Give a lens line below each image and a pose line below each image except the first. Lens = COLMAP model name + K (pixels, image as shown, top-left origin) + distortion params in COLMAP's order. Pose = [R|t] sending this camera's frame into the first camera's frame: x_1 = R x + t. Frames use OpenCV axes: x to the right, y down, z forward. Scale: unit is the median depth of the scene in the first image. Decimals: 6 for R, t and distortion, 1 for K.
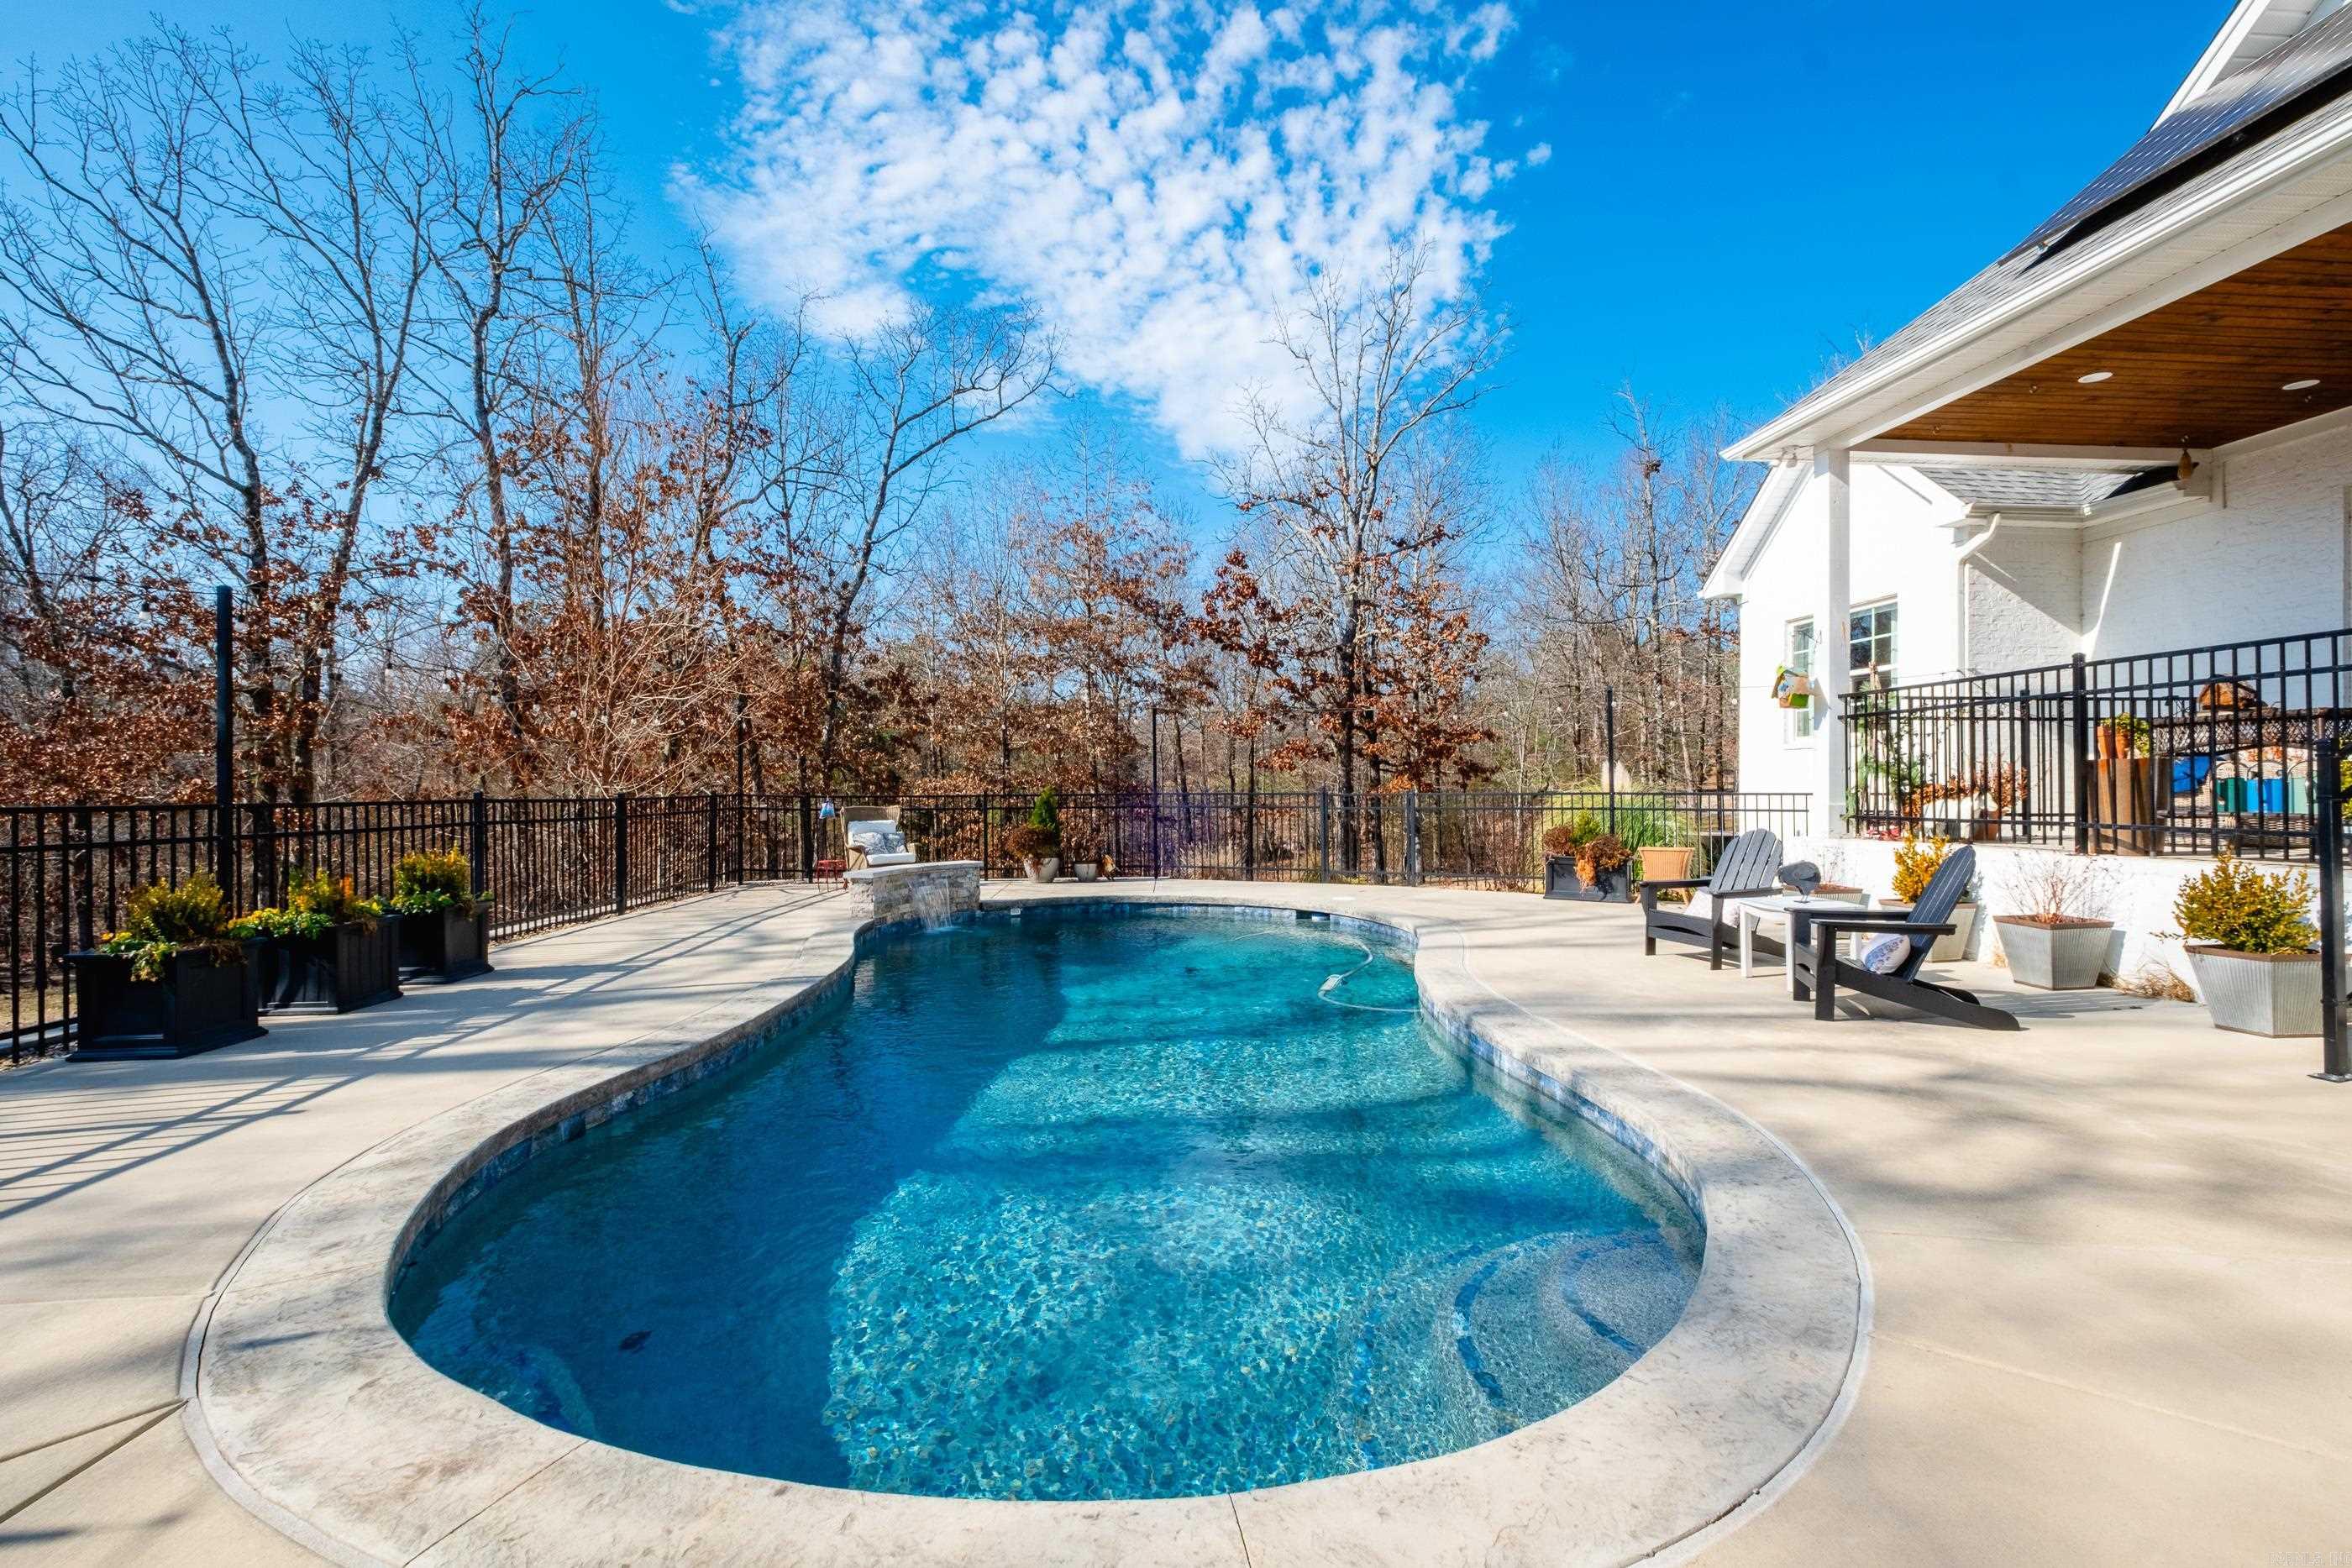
lens RADIAL K [[988.5, 0, 1172.5], [0, 988.5, 791.9], [0, 0, 1]] dist [0.002165, -0.000124]
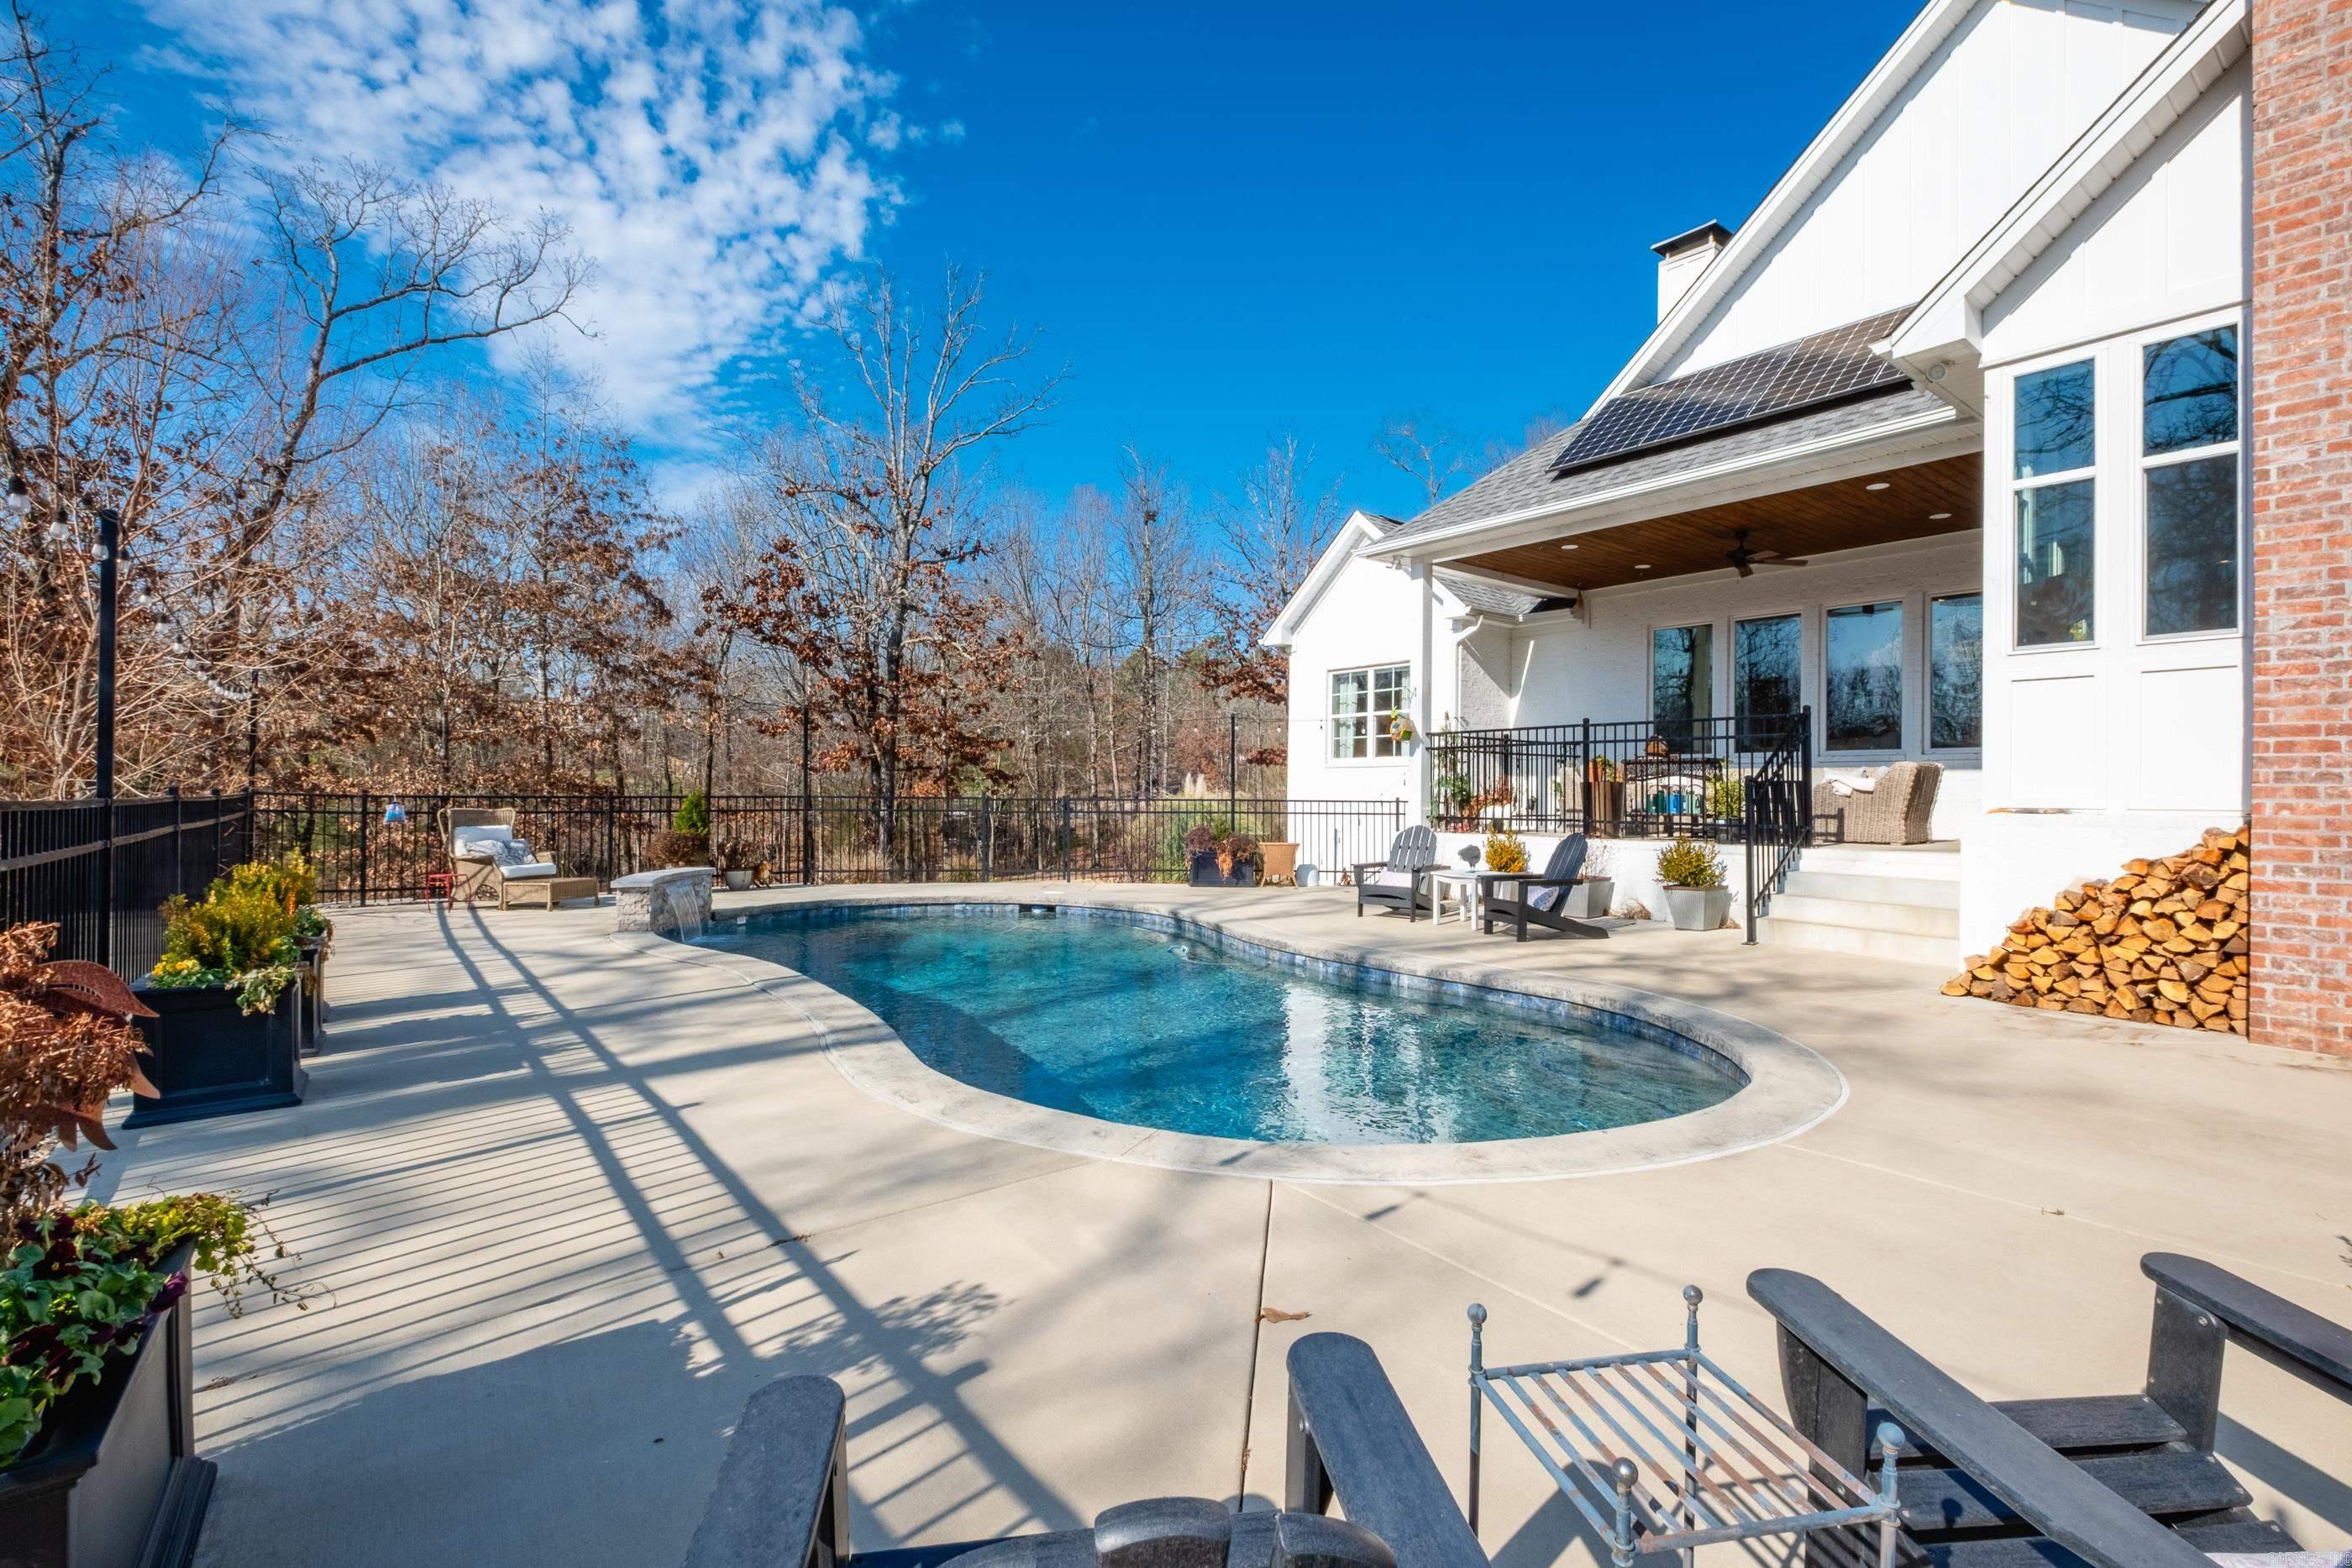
lens RADIAL K [[1017.5, 0, 1184.4], [0, 1017.5, 795.5], [0, 0, 1]] dist [-0.000313, -0.000397]
pose [[0.841749, 0.010197, 0.539772, -0.335611], [-0.009320, 0.999947, -0.004355, 0.002526], [-0.539788, -0.001365, 0.841800, -0.046177]]
